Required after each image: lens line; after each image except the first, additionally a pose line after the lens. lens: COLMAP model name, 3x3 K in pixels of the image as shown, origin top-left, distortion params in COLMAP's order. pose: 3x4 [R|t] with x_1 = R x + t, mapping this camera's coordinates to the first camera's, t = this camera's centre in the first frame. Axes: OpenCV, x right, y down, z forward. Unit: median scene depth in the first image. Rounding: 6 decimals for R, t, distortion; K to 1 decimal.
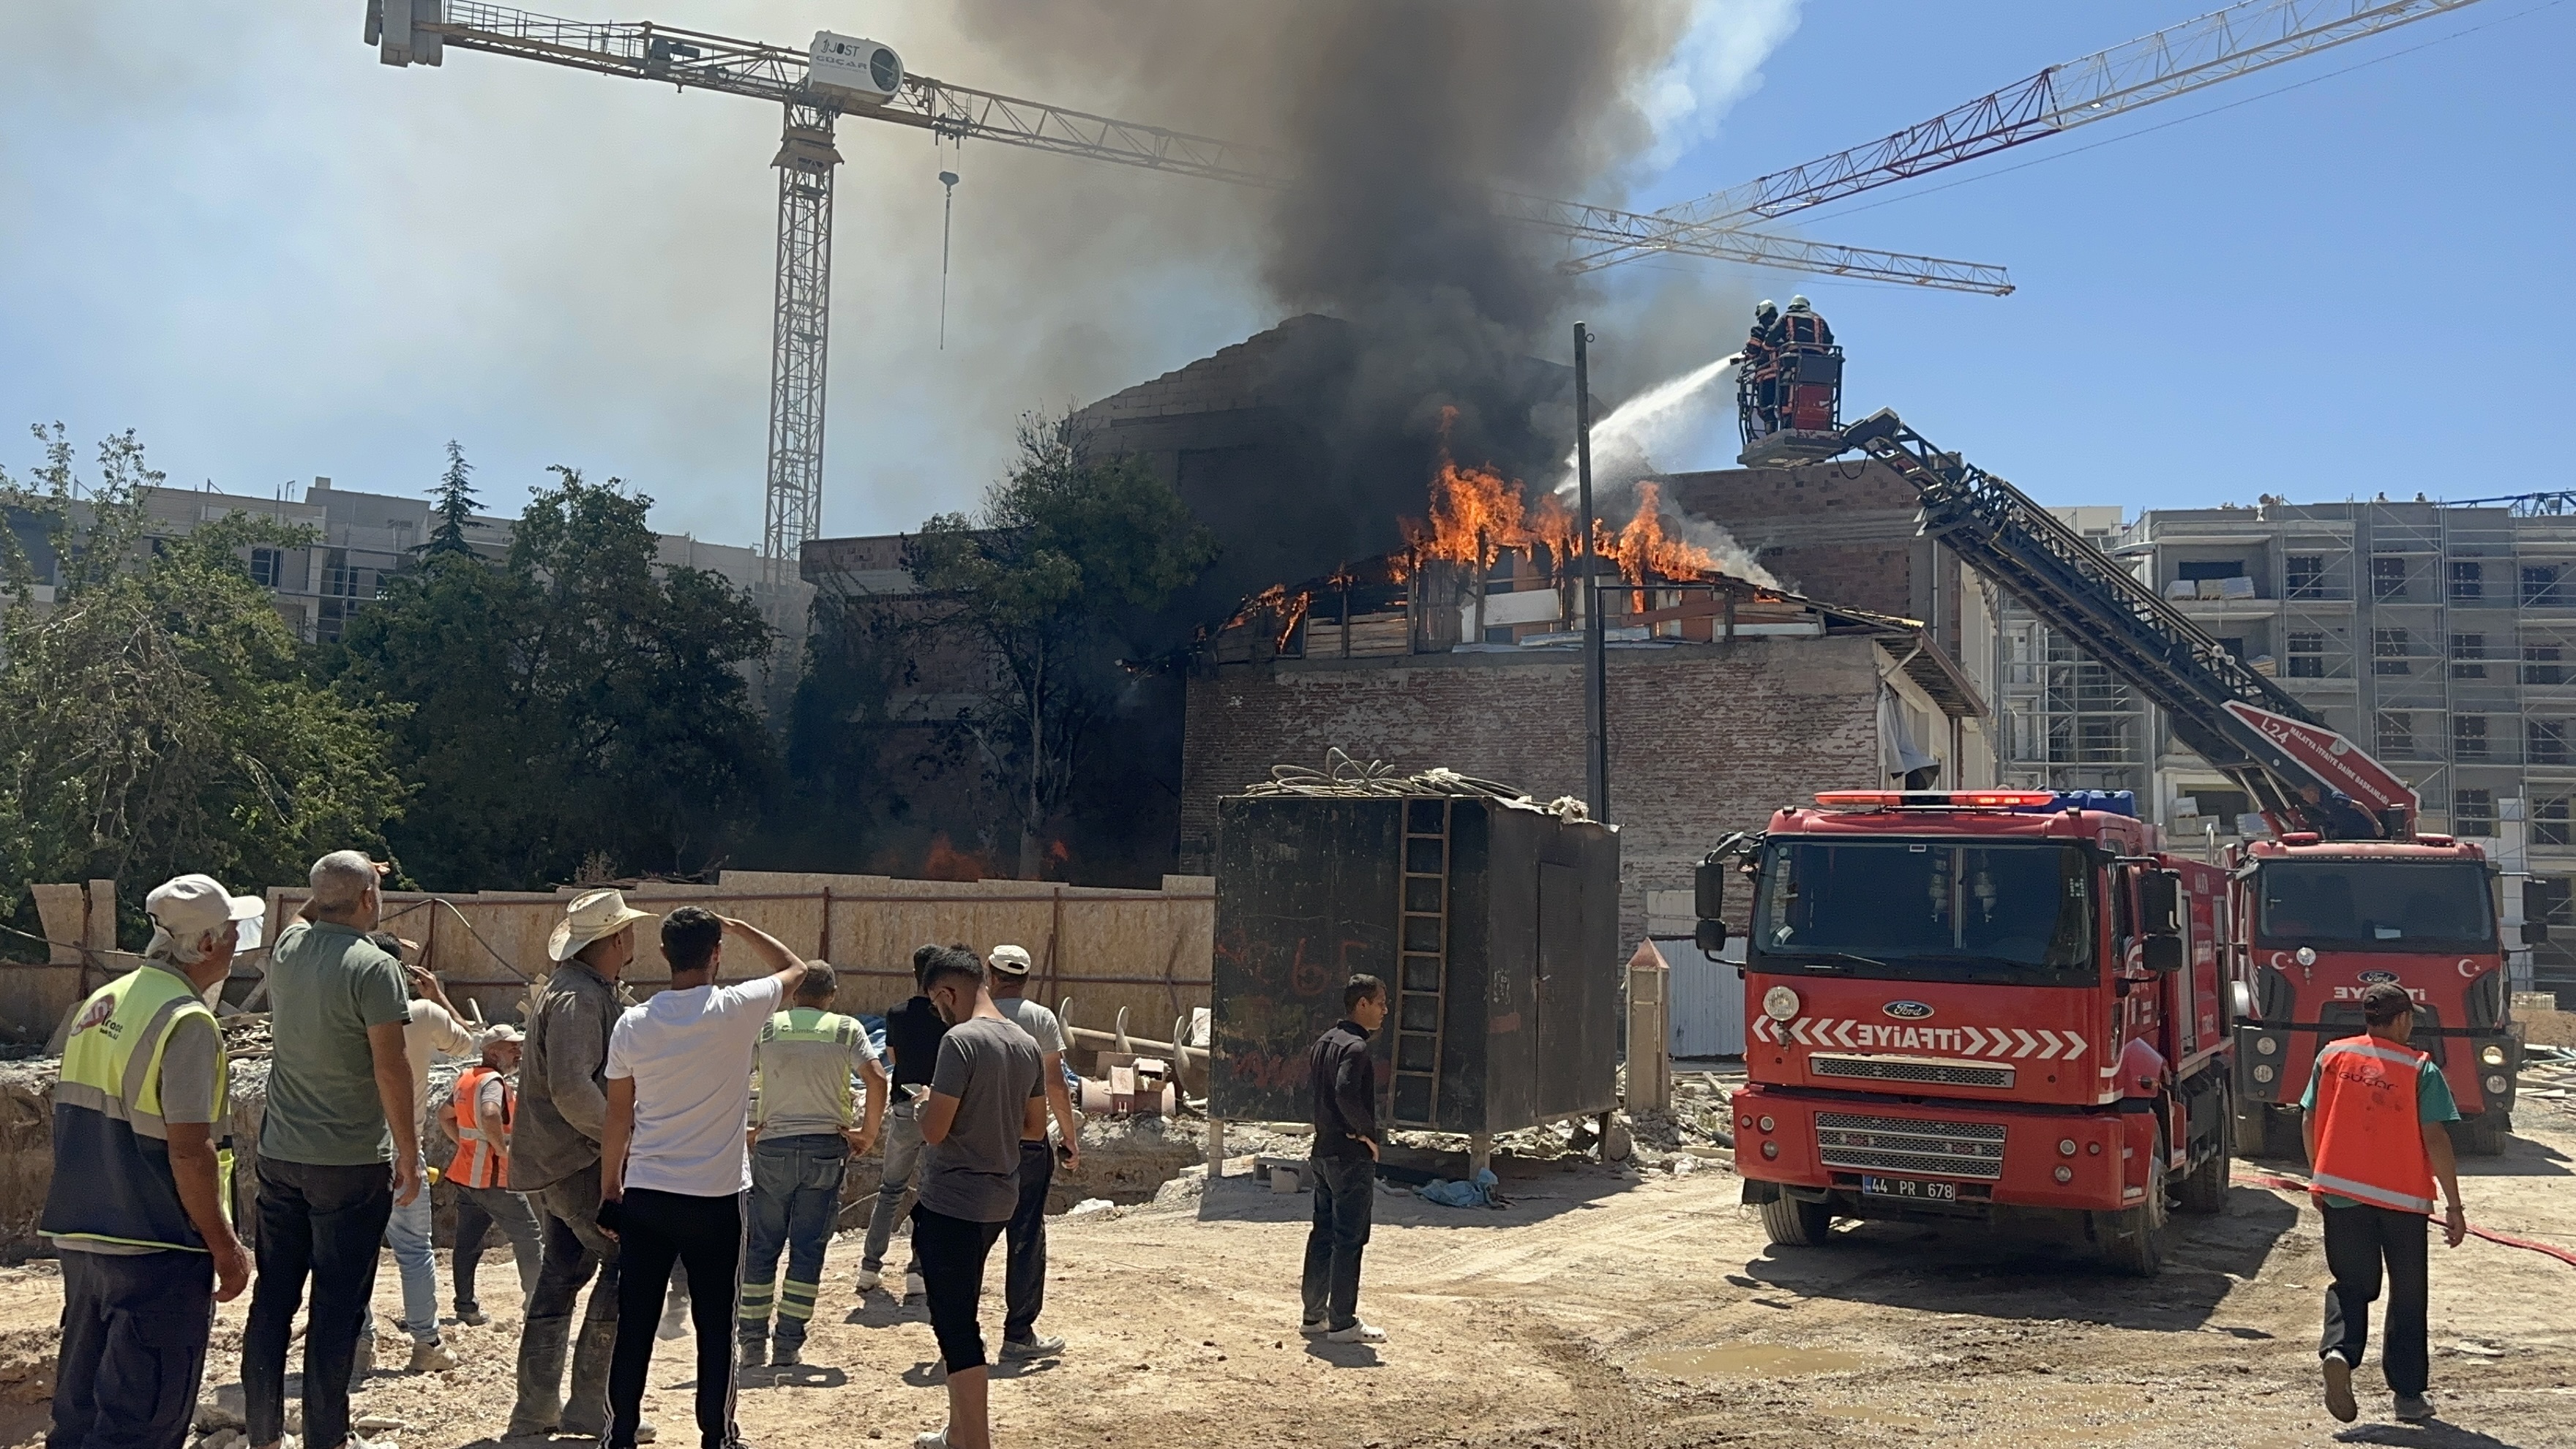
lens RADIAL K [[2315.9, 0, 1259.1], [0, 2315.9, 732.6], [0, 0, 1]] dist [0.214264, -0.466789]
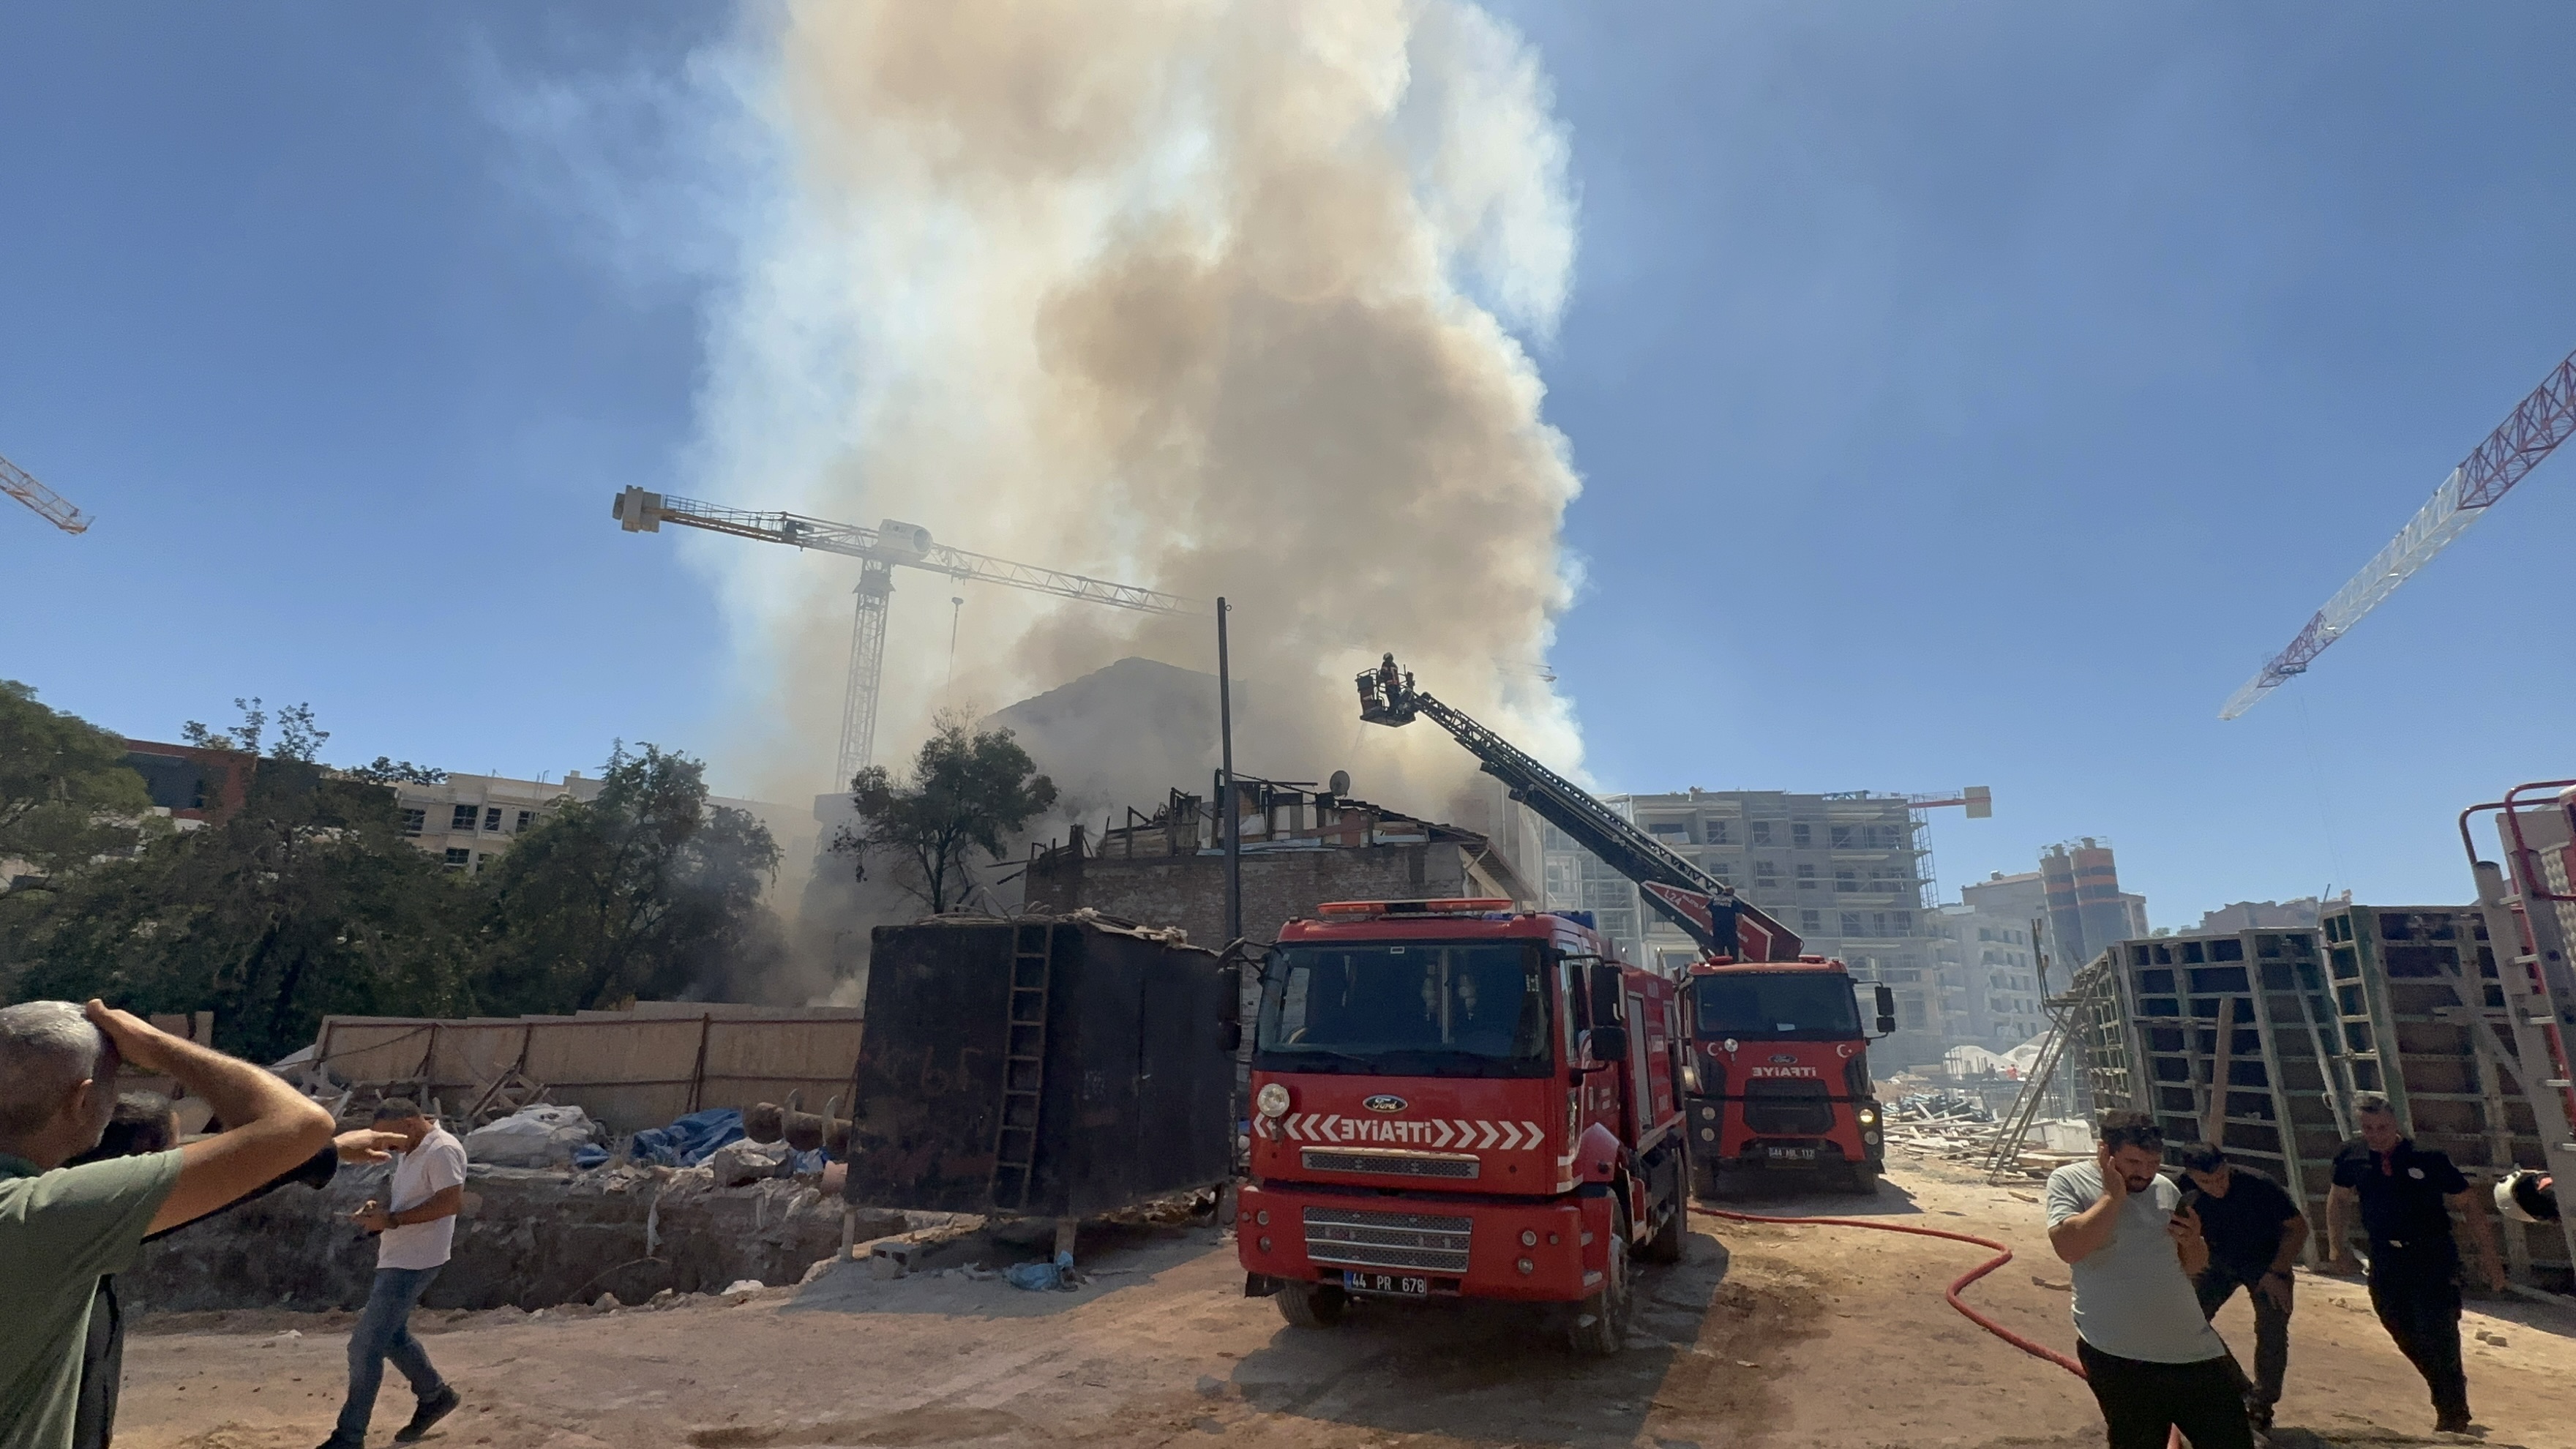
lens RADIAL K [[1287.7, 0, 1280.5], [0, 1287.7, 687.6], [0, 0, 1]] dist [-0.011158, 0.000203]
pose [[0.995983, 0.011617, 0.088782, 0.133376], [0.004995, 0.982793, -0.184643, 0.030671], [-0.089399, 0.184345, 0.978787, 0.305949]]
